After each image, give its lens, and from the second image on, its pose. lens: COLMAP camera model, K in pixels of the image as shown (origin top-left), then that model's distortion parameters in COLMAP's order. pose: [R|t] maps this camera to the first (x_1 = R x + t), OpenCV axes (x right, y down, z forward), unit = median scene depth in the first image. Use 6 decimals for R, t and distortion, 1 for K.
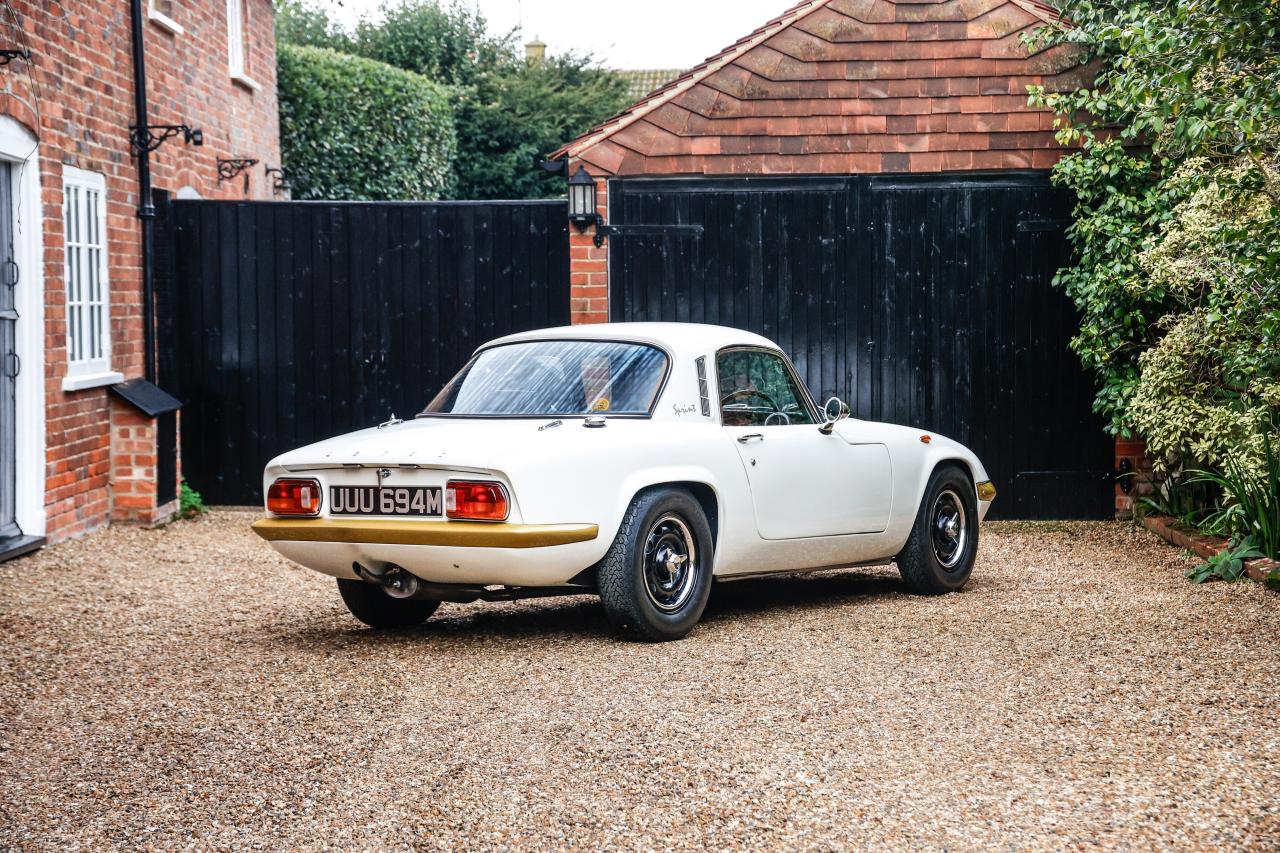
lens RADIAL K [[2614.5, 0, 612.9], [0, 2614.5, 436.6], [0, 0, 1]] dist [0.358907, 0.000000]
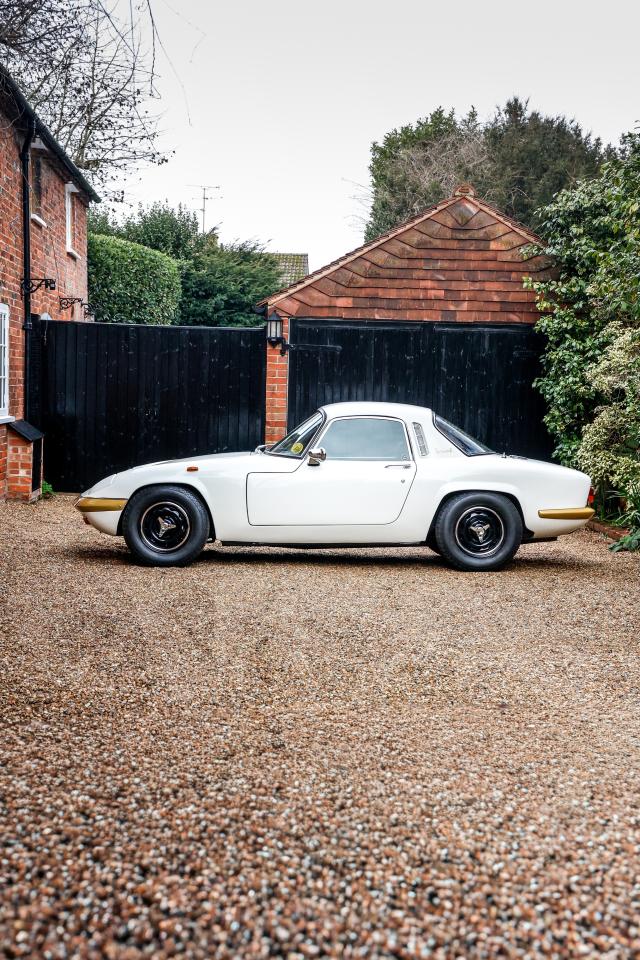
lens RADIAL K [[1486.8, 0, 307.9], [0, 1486.8, 489.8], [0, 0, 1]] dist [0.185094, 0.000000]
pose [[0.998077, 0.033462, 0.052184, -0.038843], [-0.034482, 0.999229, 0.018767, -0.000310], [-0.051516, -0.020530, 0.998461, -0.023353]]
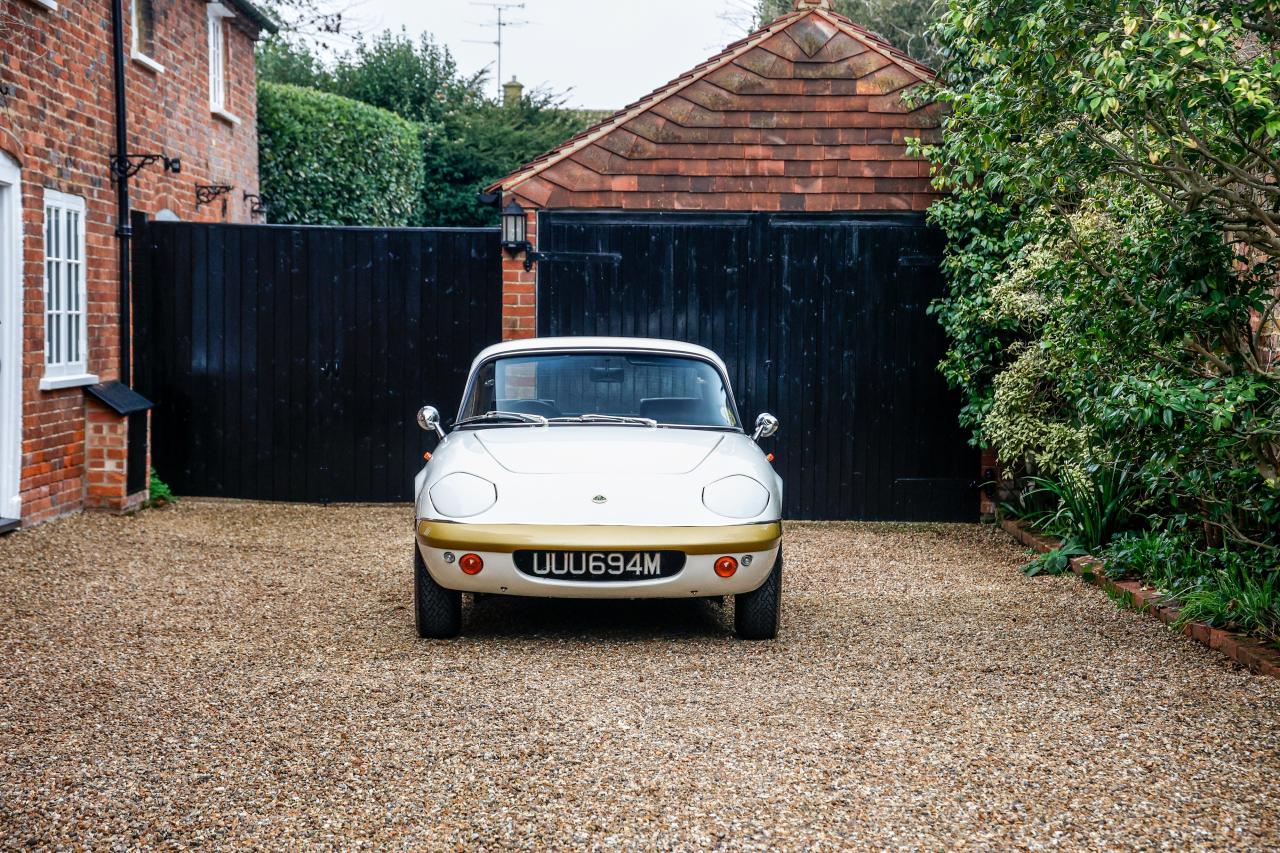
lens RADIAL K [[2423.5, 0, 628.9], [0, 2423.5, 432.3], [0, 0, 1]] dist [0.318293, 0.000000]
pose [[0.999730, 0.018799, 0.013637, 0.024984], [-0.018714, 0.999805, -0.006340, 0.002353], [-0.013753, 0.006083, 0.999887, -0.039239]]
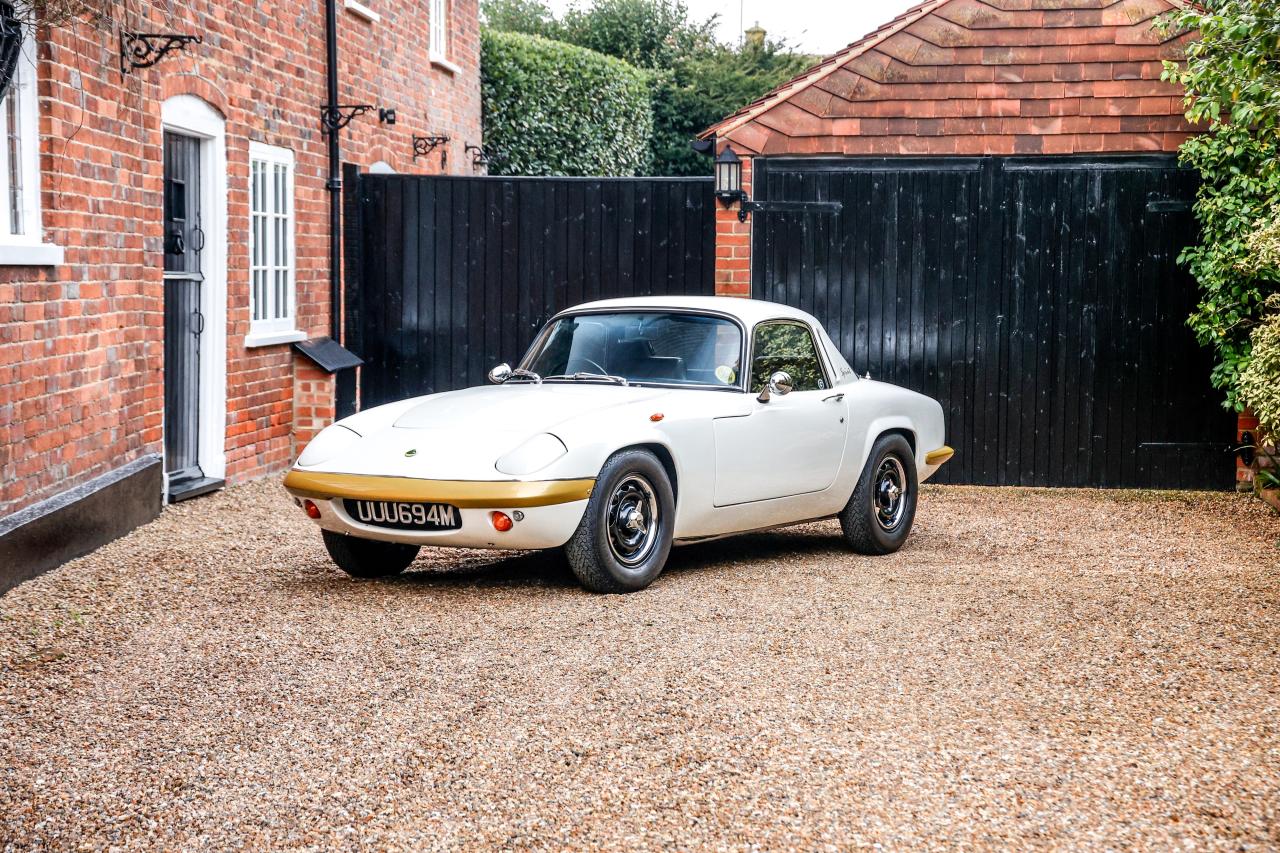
lens RADIAL K [[2423.5, 0, 591.7], [0, 2423.5, 446.8], [0, 0, 1]] dist [0.318293, 0.000000]
pose [[0.994299, 0.024818, -0.103698, 0.038826], [-0.022650, 0.999501, 0.022033, -0.001337], [0.104194, -0.019558, 0.994365, 0.007129]]
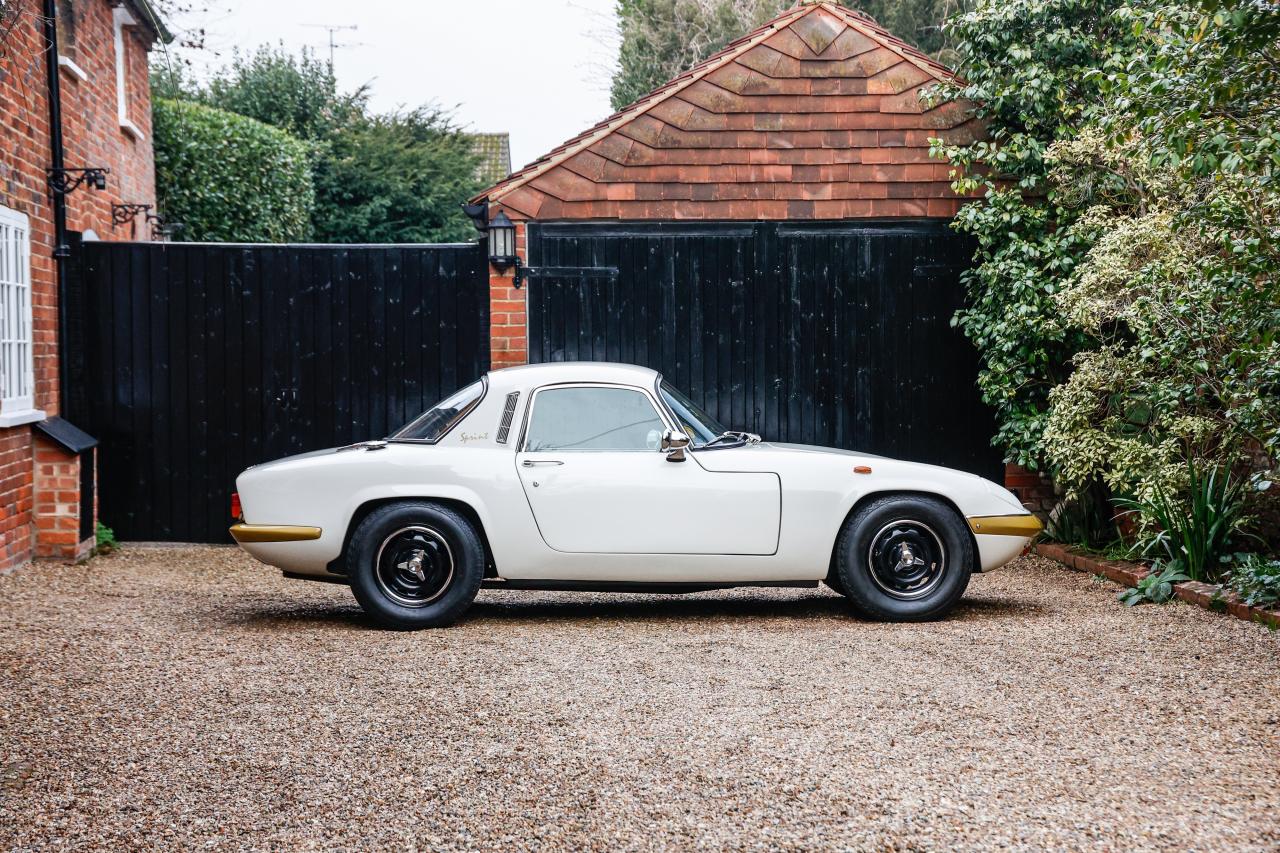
lens RADIAL K [[2423.5, 0, 631.5], [0, 2423.5, 421.5], [0, 0, 1]] dist [0.318293, 0.000000]
pose [[0.994521, -0.002152, 0.104519, -0.061686], [0.004658, 0.999707, -0.023737, 0.003488], [-0.104437, 0.024094, 0.994240, 0.041637]]
